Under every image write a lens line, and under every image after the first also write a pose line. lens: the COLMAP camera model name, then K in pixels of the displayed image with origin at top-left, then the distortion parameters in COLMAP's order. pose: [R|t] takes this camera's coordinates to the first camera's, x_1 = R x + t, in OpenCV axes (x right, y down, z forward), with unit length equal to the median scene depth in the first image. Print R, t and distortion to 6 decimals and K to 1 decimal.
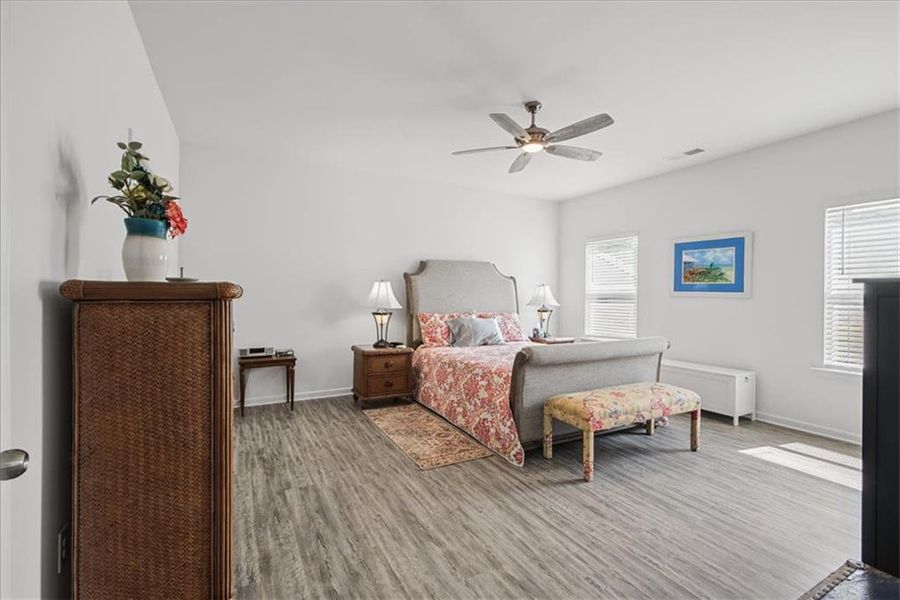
lens RADIAL K [[402.2, 0, 450.5], [0, 402.2, 297.0], [0, 0, 1]] dist [-0.002436, 0.000749]
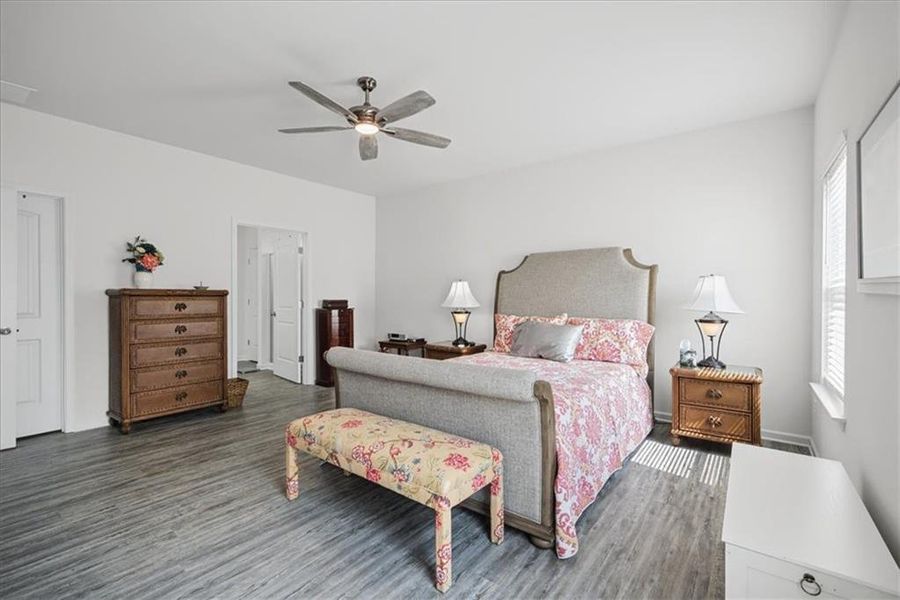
lens RADIAL K [[396.1, 0, 448.4], [0, 396.1, 298.9], [0, 0, 1]] dist [-0.000258, 0.000207]
pose [[0.413622, 0.003327, -0.910443, 1.089369], [-0.003799, 0.999991, 0.001929, 0.006384], [0.910441, 0.002661, 0.413631, 0.803465]]
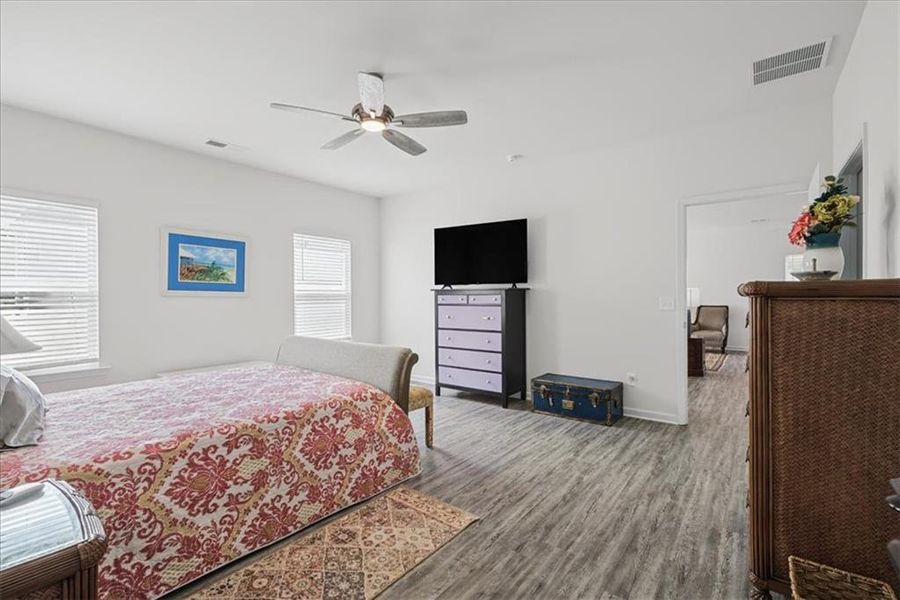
lens RADIAL K [[402.2, 0, 450.5], [0, 402.2, 297.0], [0, 0, 1]] dist [-0.002436, 0.000749]
pose [[-0.406128, -0.006547, 0.913793, -0.672633], [0.007101, 0.999922, 0.010321, -0.006086], [-0.913788, 0.010681, -0.406050, 1.208795]]
